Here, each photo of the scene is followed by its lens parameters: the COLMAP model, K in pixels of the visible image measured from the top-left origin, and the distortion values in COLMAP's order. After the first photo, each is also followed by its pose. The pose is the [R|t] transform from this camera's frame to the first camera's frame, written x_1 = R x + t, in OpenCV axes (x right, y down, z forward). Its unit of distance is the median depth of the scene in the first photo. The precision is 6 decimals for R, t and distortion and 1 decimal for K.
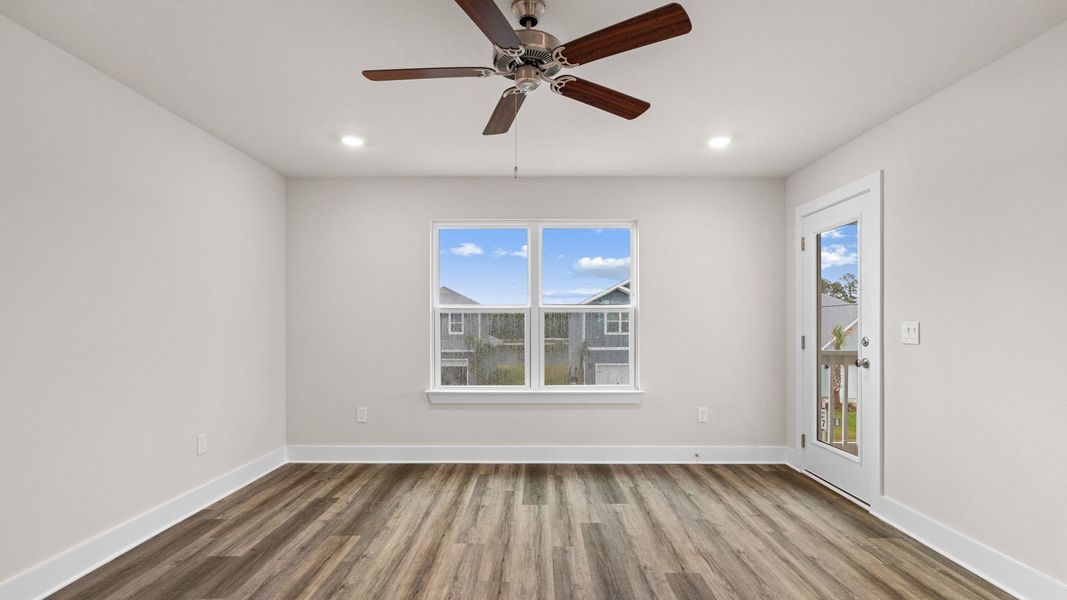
lens RADIAL K [[494.6, 0, 532.2], [0, 494.6, 322.3], [0, 0, 1]] dist [-0.000244, 0.000159]
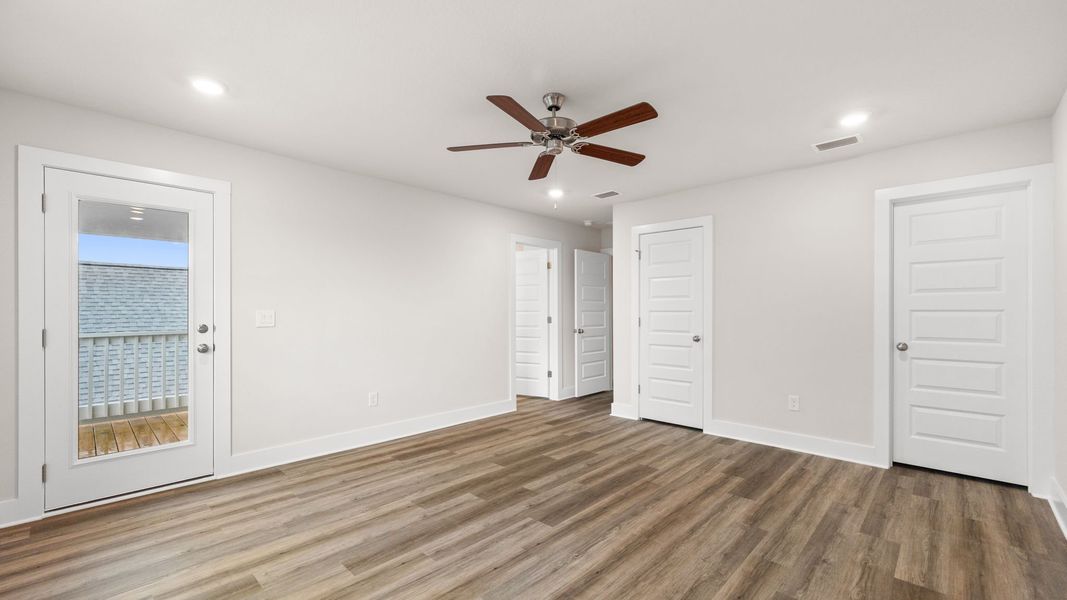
lens RADIAL K [[437.7, 0, 536.3], [0, 437.7, 315.4], [0, 0, 1]] dist [-0.000104, 0.000244]
pose [[-0.730642, -0.006378, 0.682732, -0.564841], [-0.000128, 0.999958, 0.009204, 0.000138], [-0.682761, 0.006638, -0.730611, 1.301884]]
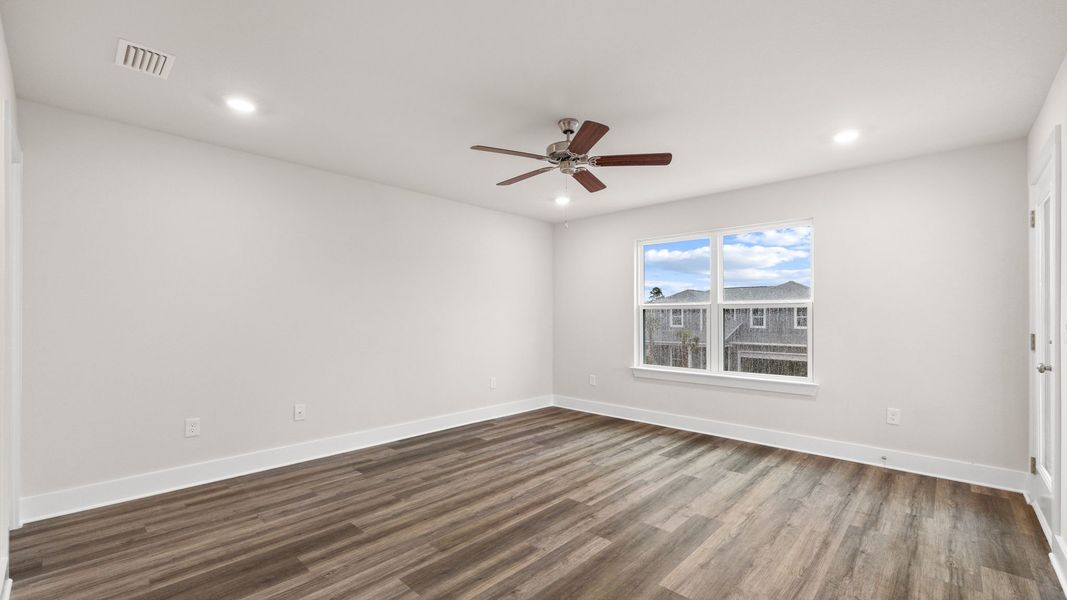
lens RADIAL K [[437.7, 0, 536.3], [0, 437.7, 315.4], [0, 0, 1]] dist [-0.000104, 0.000244]
pose [[0.736749, -0.000412, -0.676166, 0.582435], [-0.001528, 0.999996, -0.002273, -0.000056], [0.676164, 0.002708, 0.736746, -0.088503]]
